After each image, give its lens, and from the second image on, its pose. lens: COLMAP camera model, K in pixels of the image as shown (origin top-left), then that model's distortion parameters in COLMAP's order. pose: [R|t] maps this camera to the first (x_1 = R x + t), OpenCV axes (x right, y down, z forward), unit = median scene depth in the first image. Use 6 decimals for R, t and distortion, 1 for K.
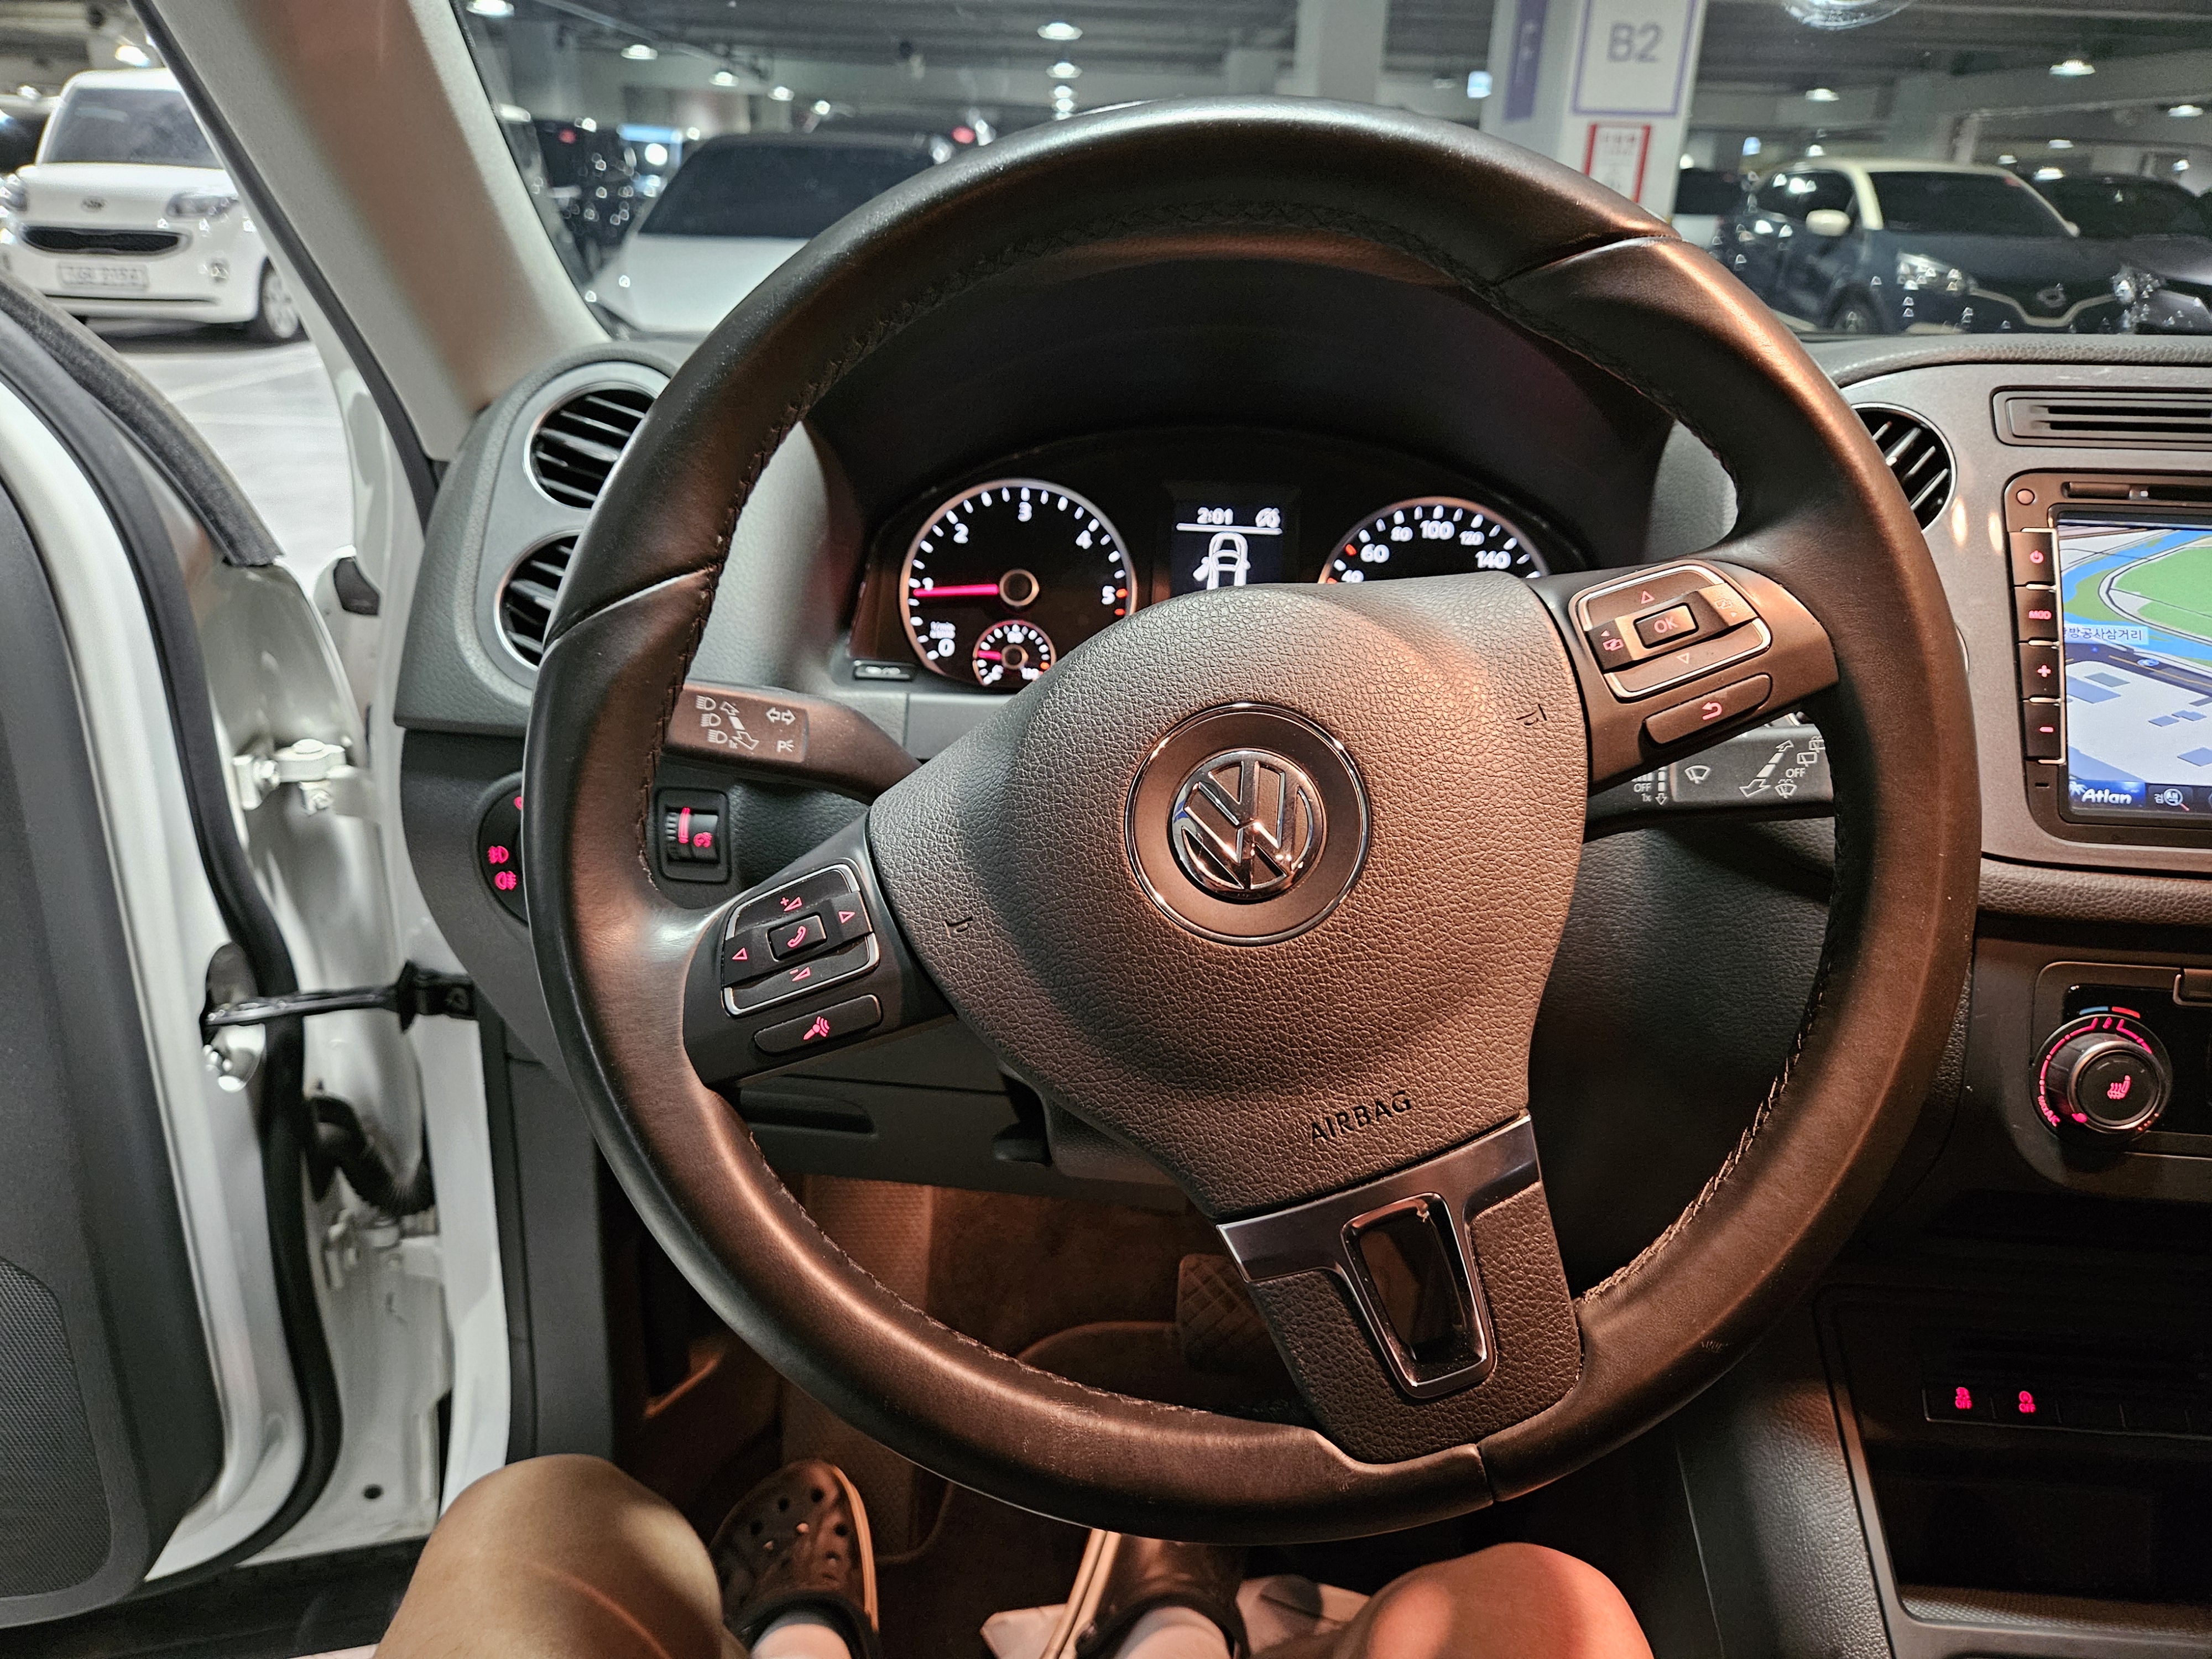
lens RADIAL K [[1513.2, 0, 1112.4], [0, 1513.2, 843.1], [0, 0, 1]] dist [0.057619, -0.054907]
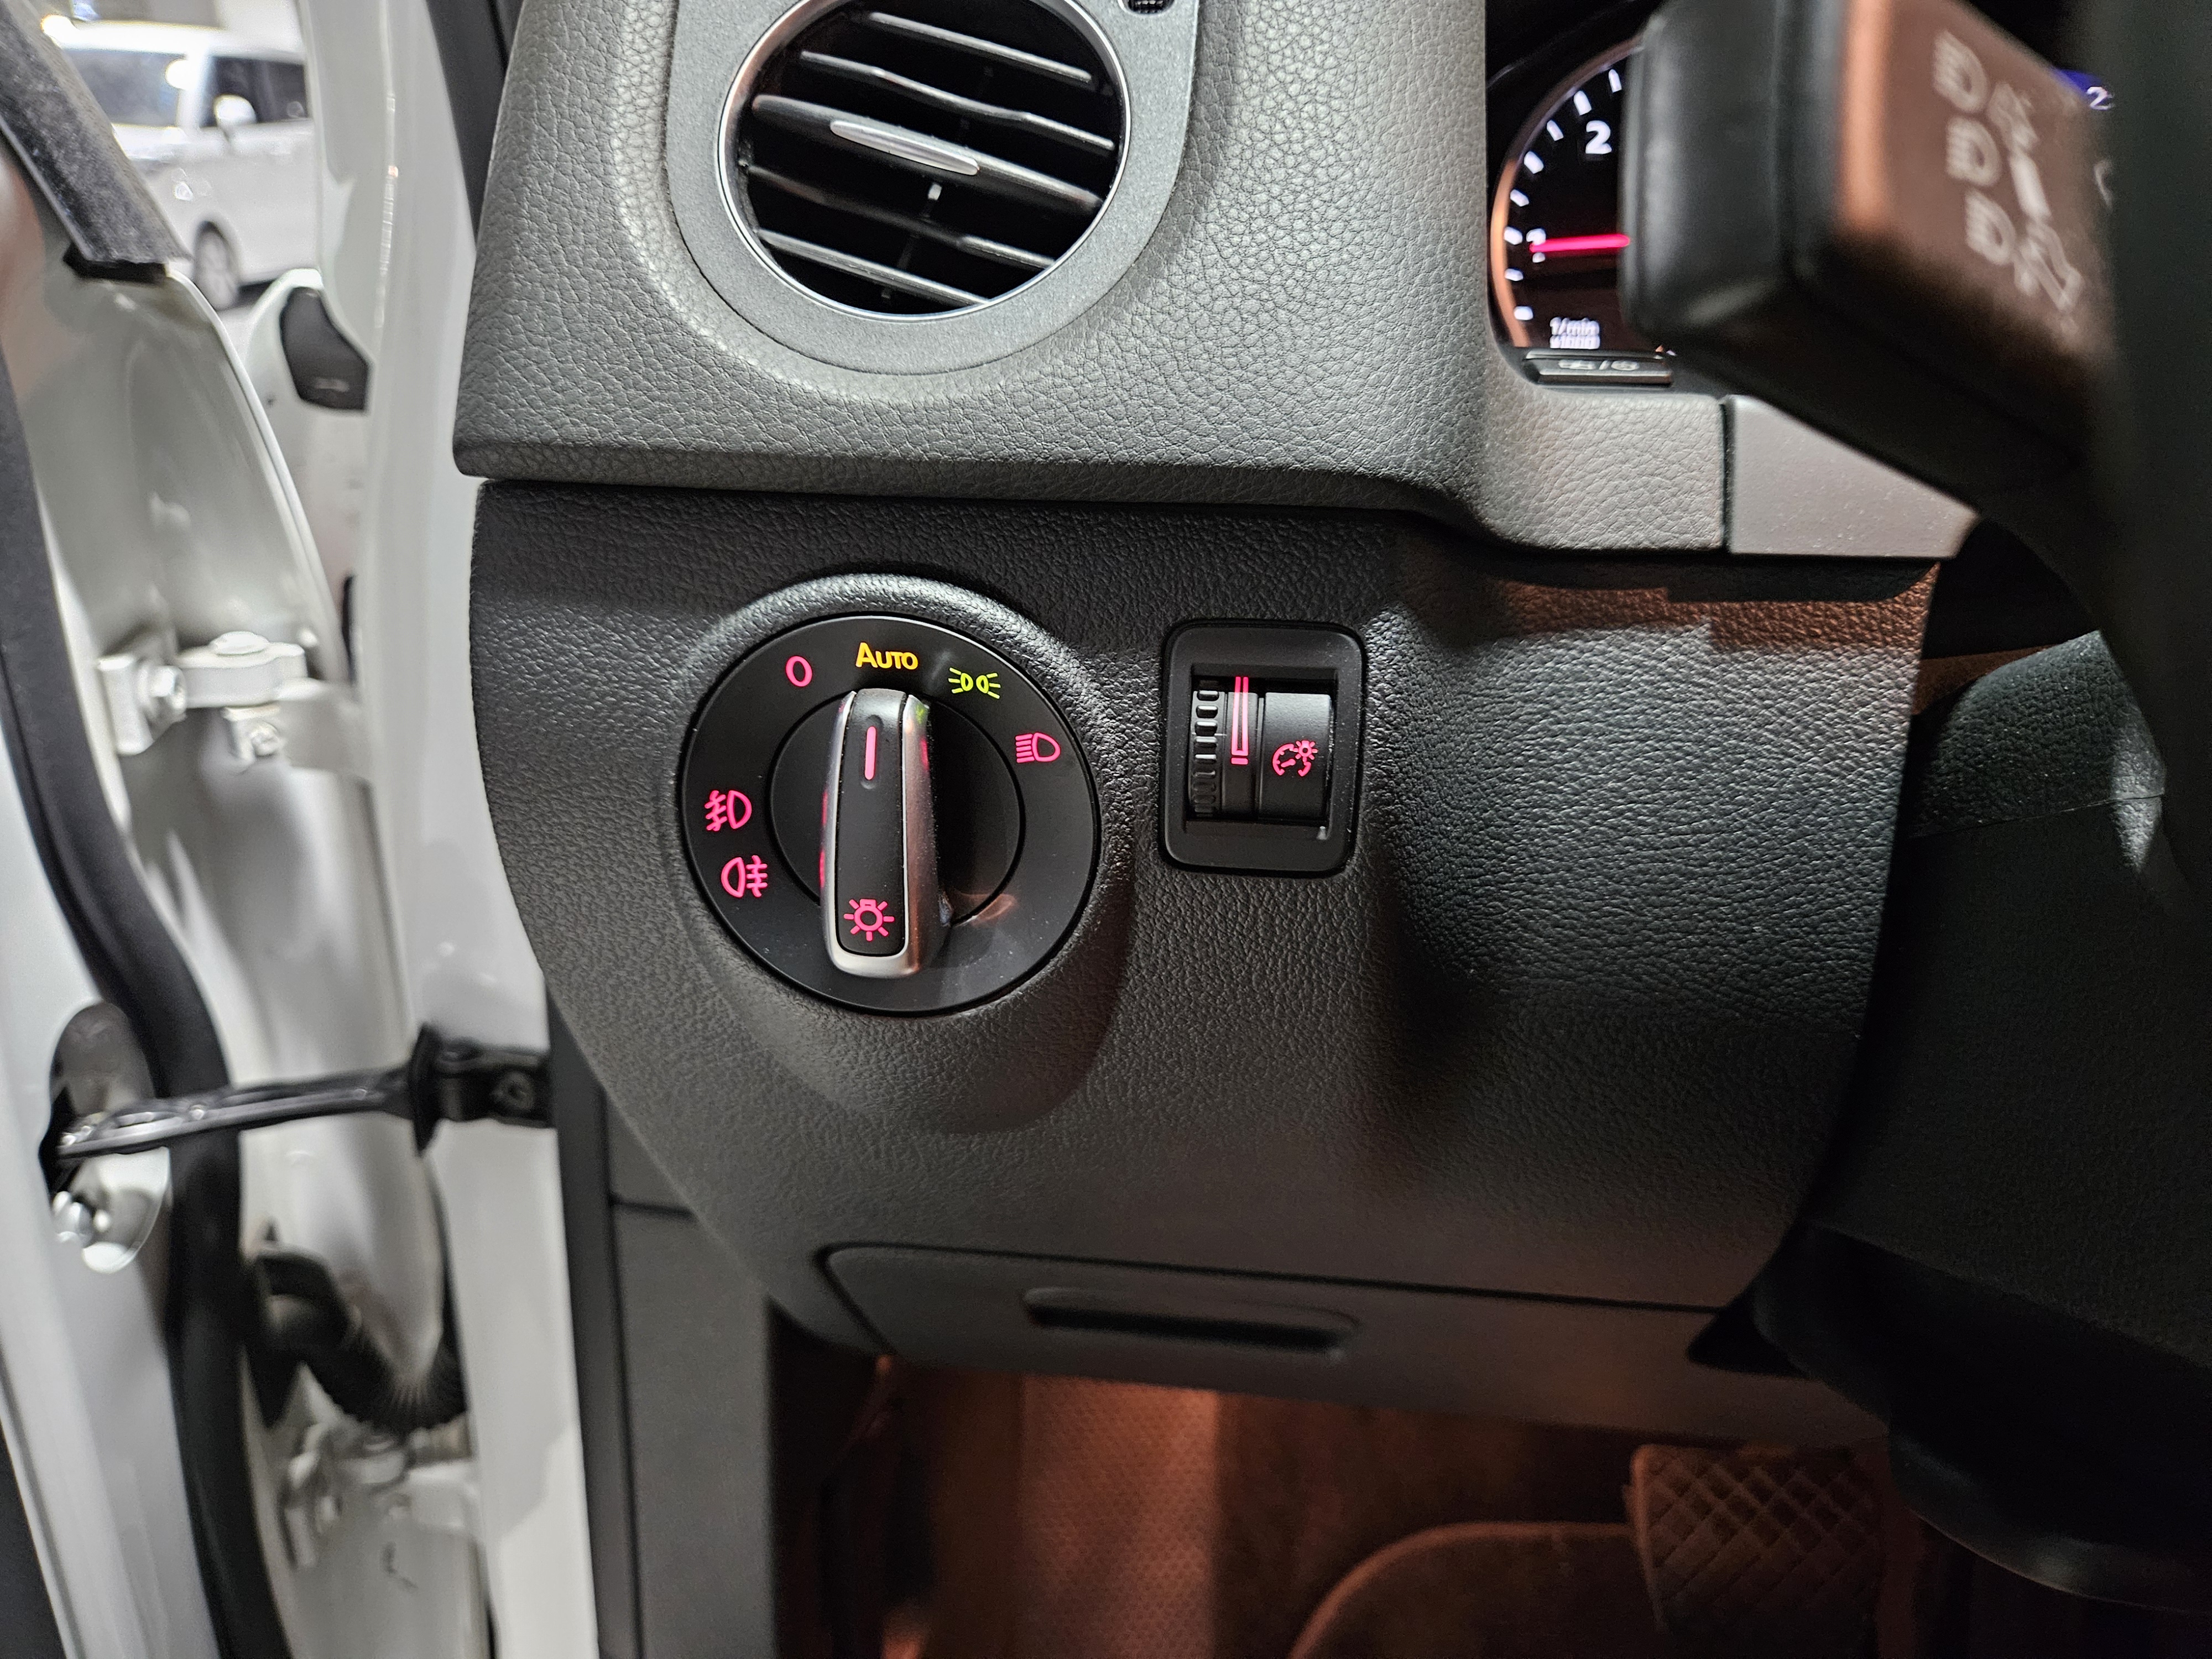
lens RADIAL K [[1542.4, 0, 1133.1], [0, 1542.4, 823.0], [0, 0, 1]] dist [0.026675, -0.035511]
pose [[0.999303, -0.017223, 0.033106, -0.267486], [0.017401, 0.999836, -0.005096, 0.012398], [-0.033013, 0.005668, 0.999439, 0.517600]]
